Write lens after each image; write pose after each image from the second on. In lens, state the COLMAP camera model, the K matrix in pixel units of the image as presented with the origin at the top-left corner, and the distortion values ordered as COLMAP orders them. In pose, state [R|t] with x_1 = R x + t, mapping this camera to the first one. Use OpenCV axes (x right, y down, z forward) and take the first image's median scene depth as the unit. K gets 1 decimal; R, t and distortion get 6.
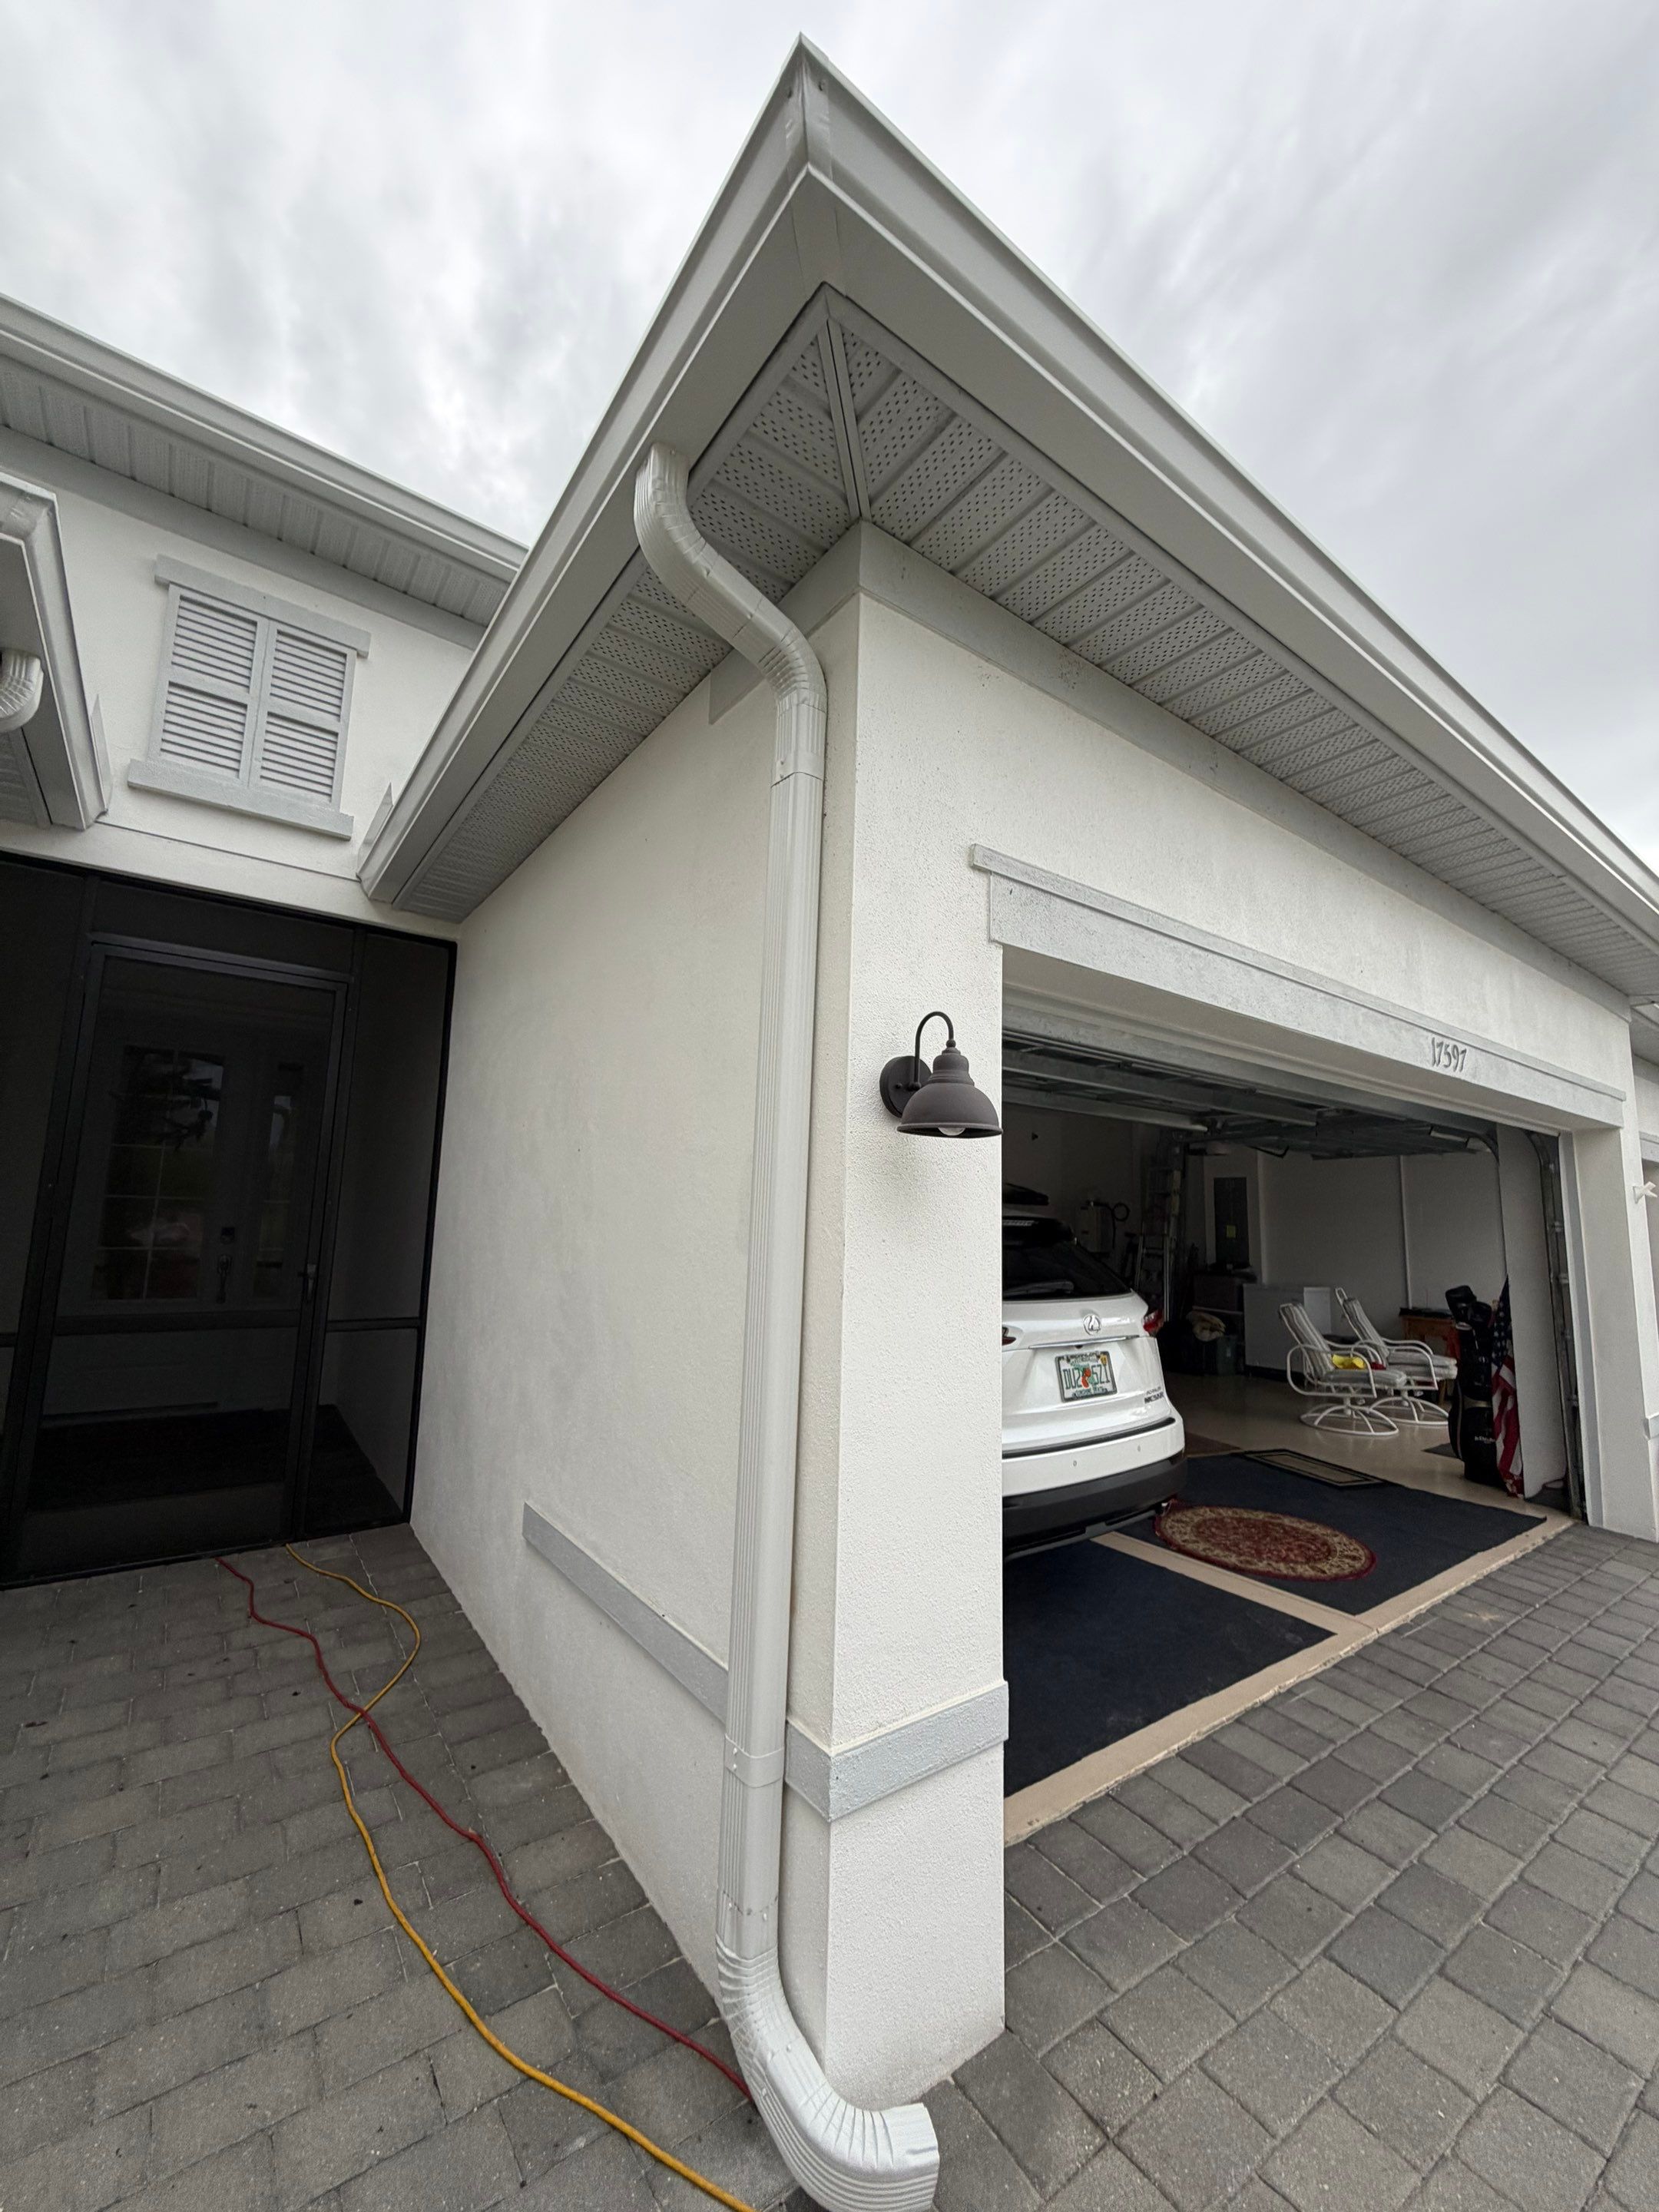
lens RADIAL K [[886.8, 0, 829.5], [0, 886.8, 1106.0], [0, 0, 1]] dist [0.002962, -0.000514]
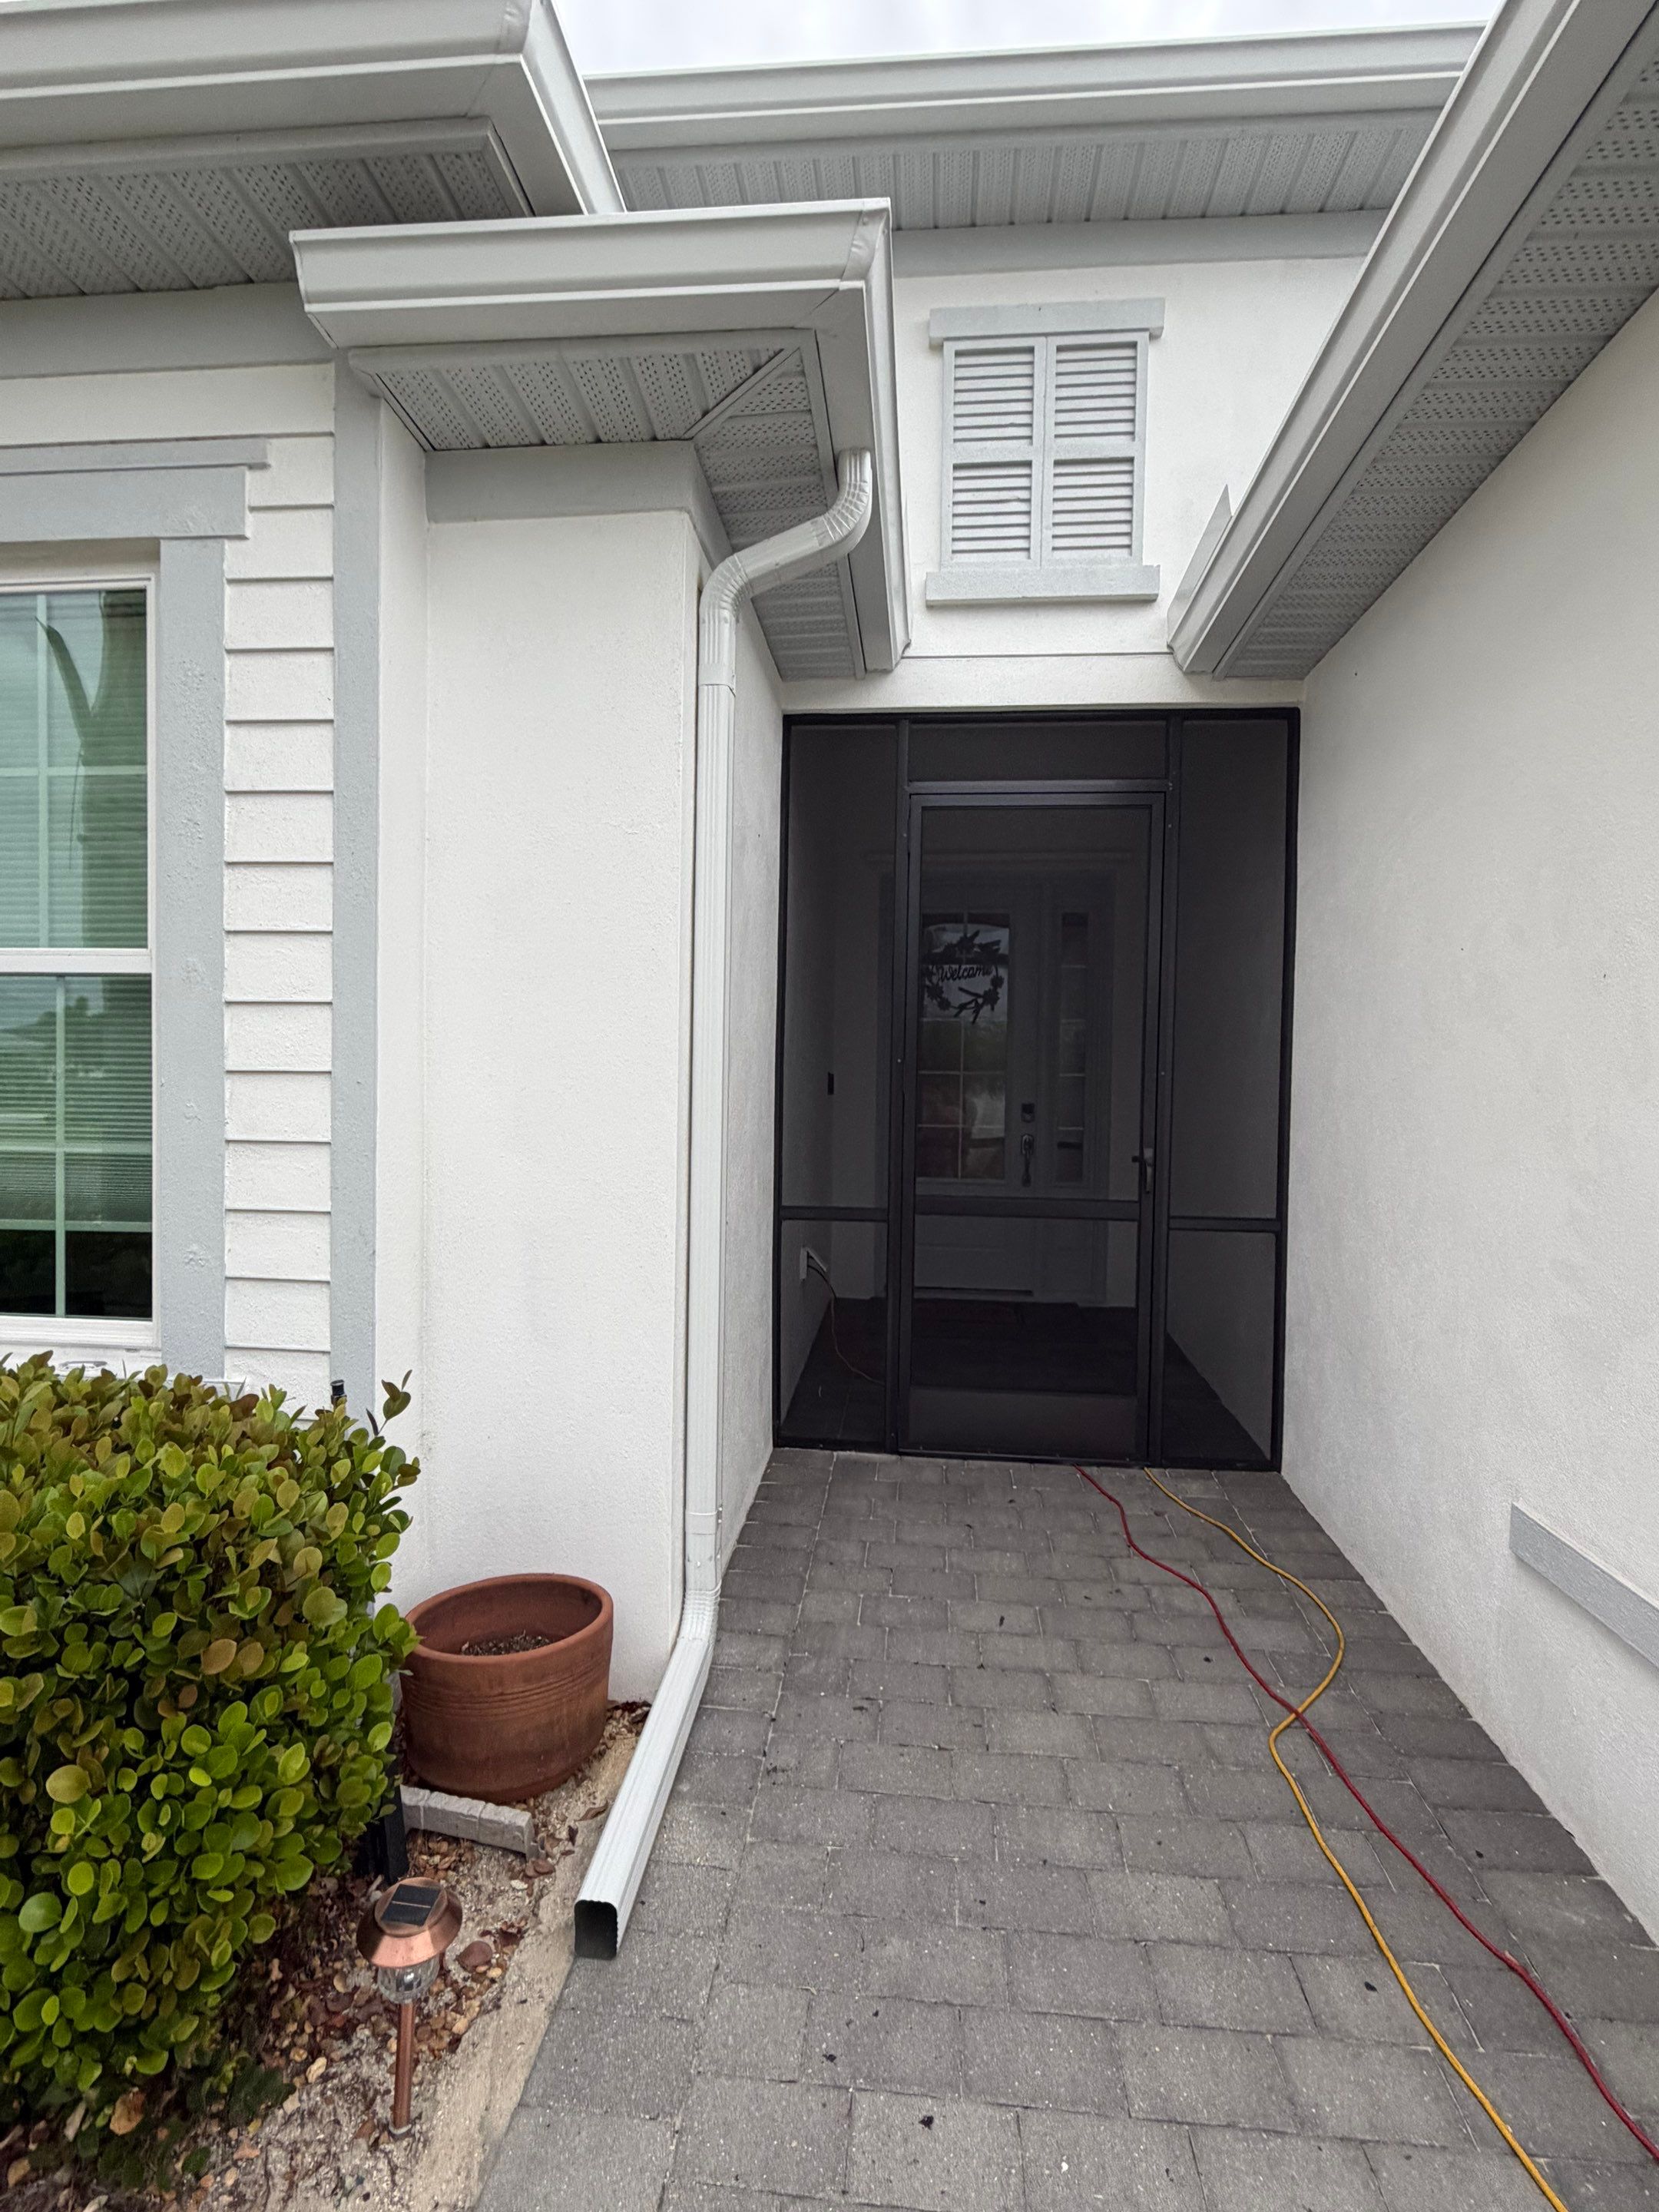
lens RADIAL K [[1111.3, 0, 829.5], [0, 1111.3, 1106.0], [0, 0, 1]] dist [0.011062, -0.000268]
pose [[0.748577, 0.000319, -0.663047, -0.144905], [0.092293, 0.990215, 0.104675, 0.006118], [0.656593, -0.139552, 0.741223, 0.056456]]
